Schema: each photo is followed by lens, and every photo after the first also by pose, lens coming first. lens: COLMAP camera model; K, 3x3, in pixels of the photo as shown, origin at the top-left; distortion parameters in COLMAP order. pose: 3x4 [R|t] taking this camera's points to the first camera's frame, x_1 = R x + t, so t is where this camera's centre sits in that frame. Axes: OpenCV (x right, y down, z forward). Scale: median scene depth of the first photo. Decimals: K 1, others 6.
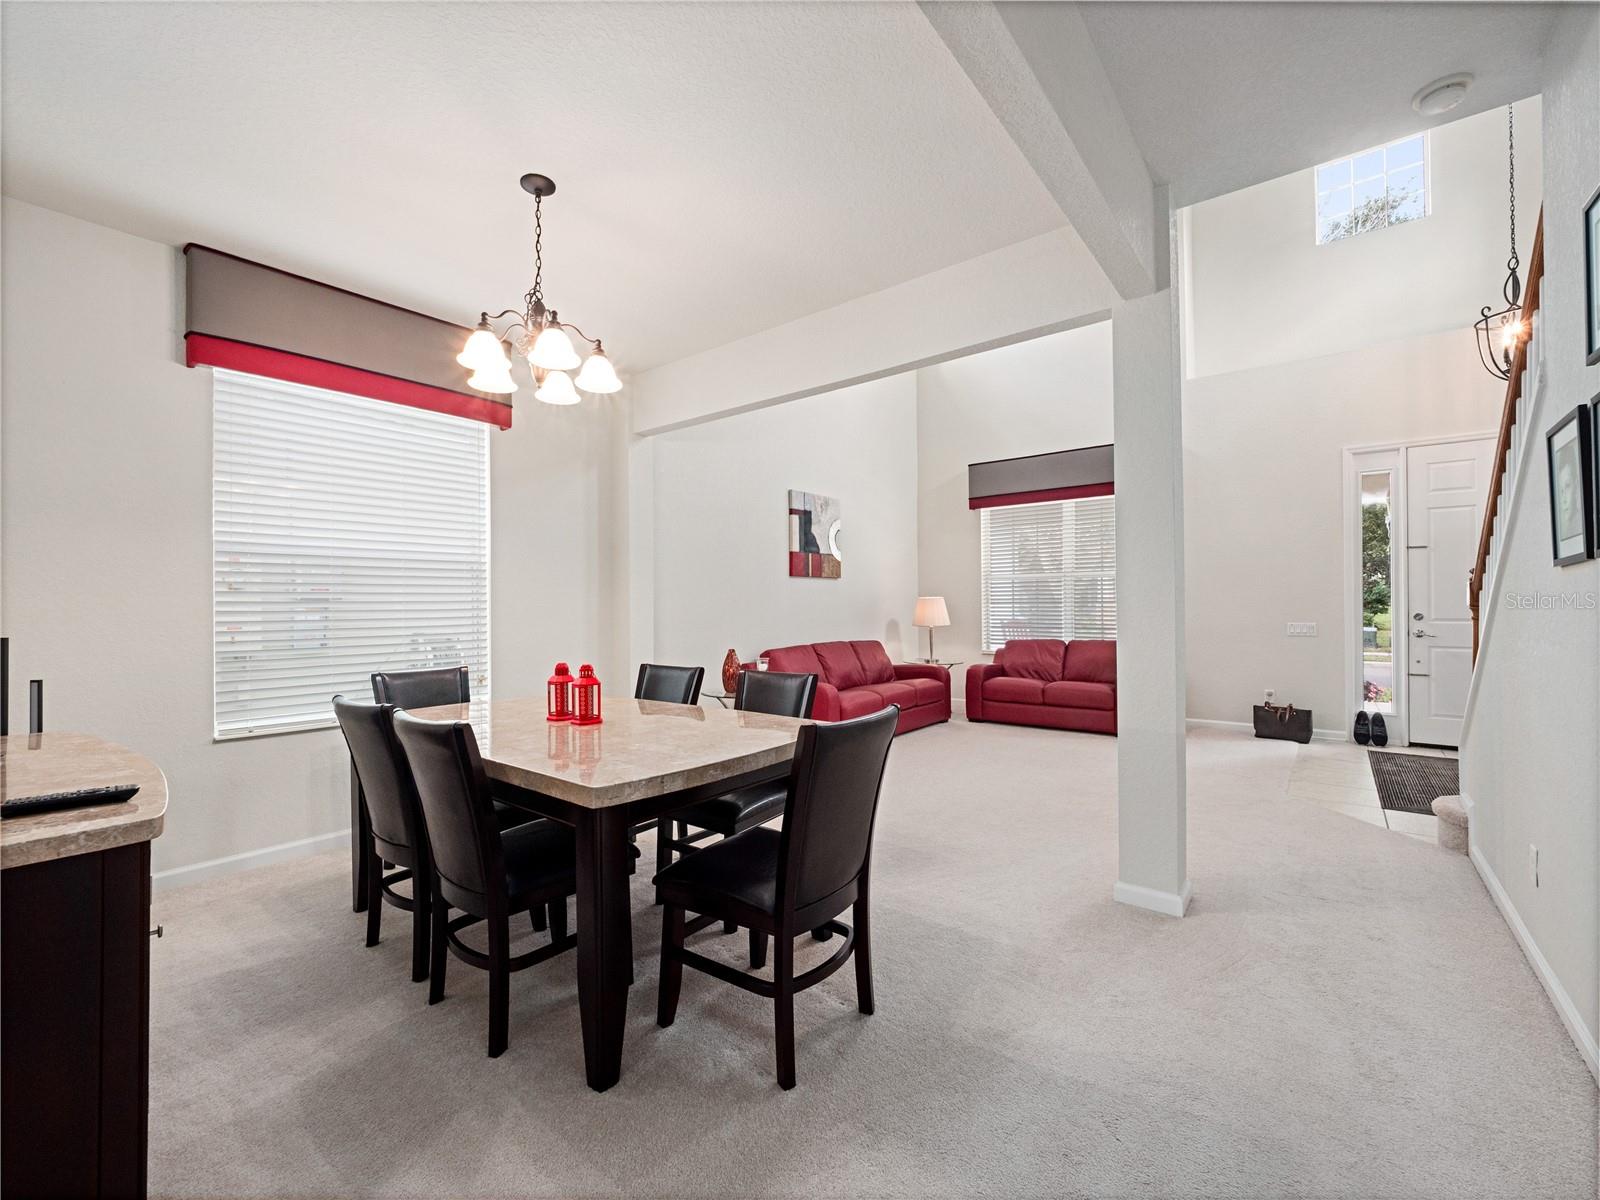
lens RADIAL K [[665.2, 0, 790.0], [0, 665.2, 593.4], [0, 0, 1]] dist [0.000434, -0.000520]
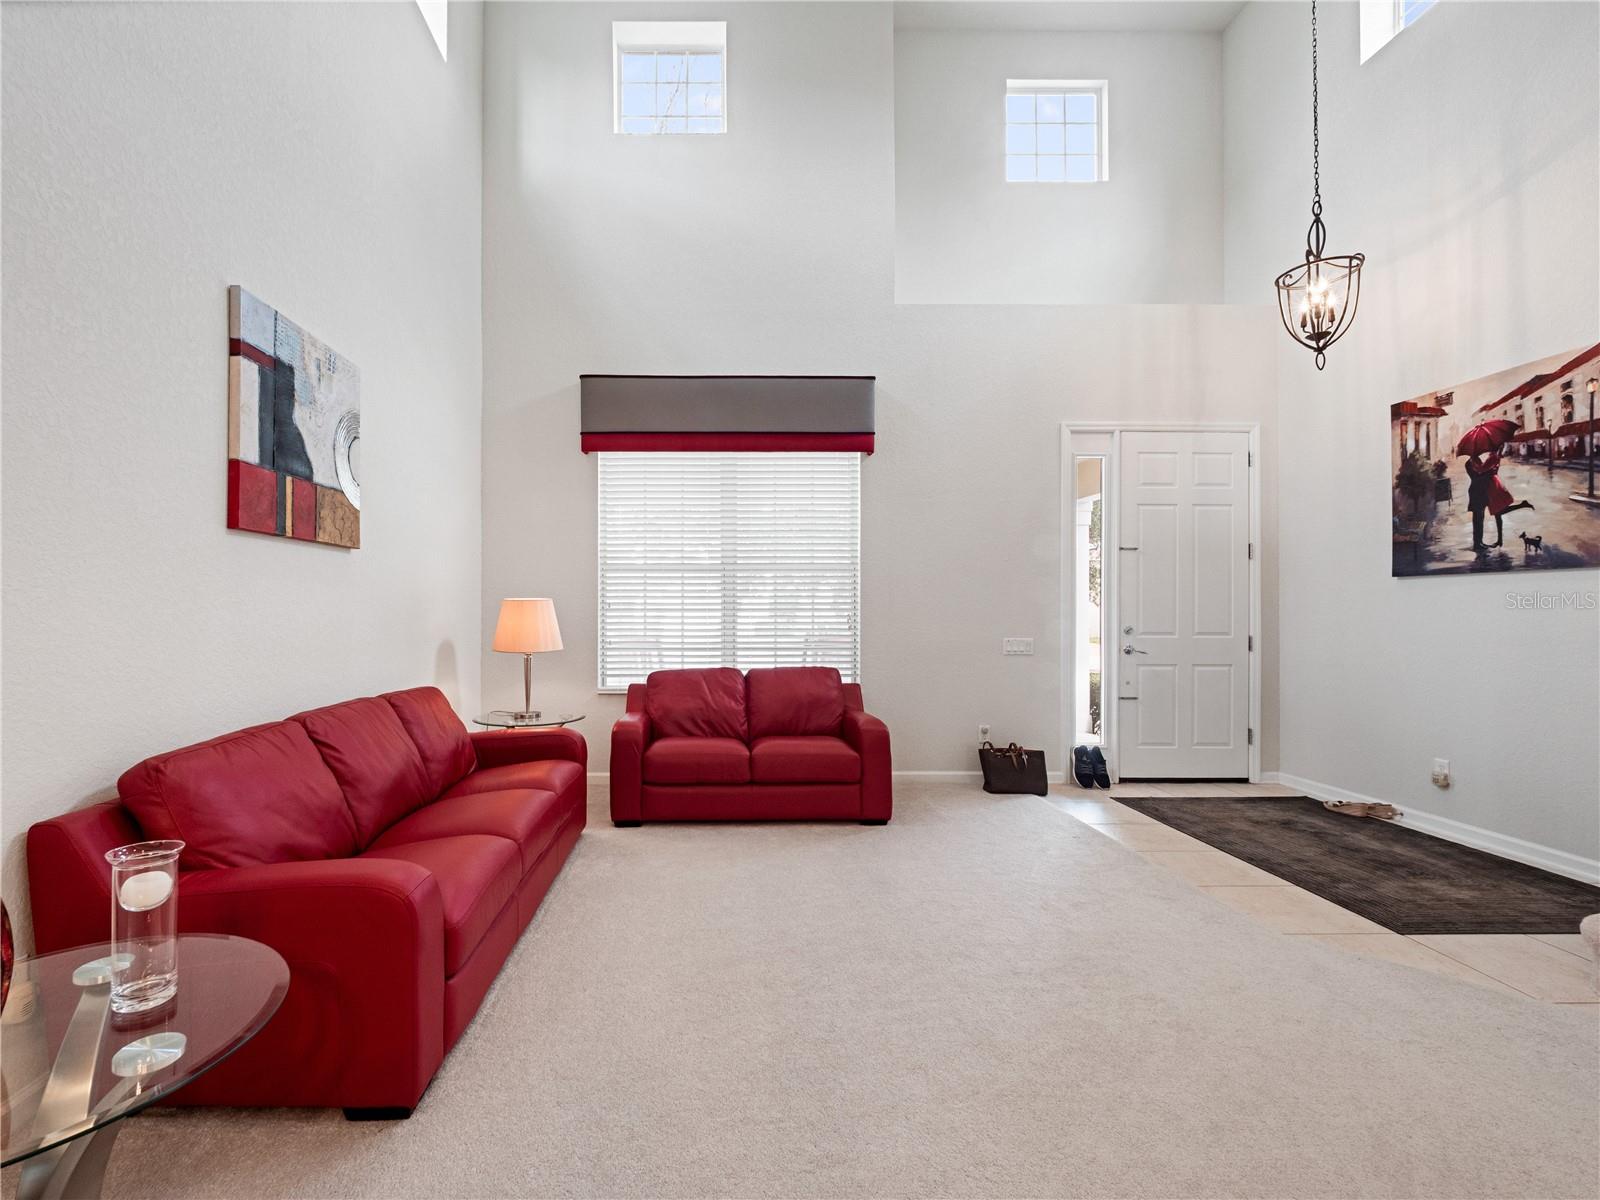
lens RADIAL K [[673.6, 0, 693.2], [0, 673.6, 606.4], [0, 0, 1]] dist [-0.000989, -0.000530]
pose [[0.783062, 0.012107, 0.621826, -0.027737], [-0.018842, 0.999813, 0.004262, 0.009130], [-0.621659, -0.015054, 0.783144, 0.545622]]
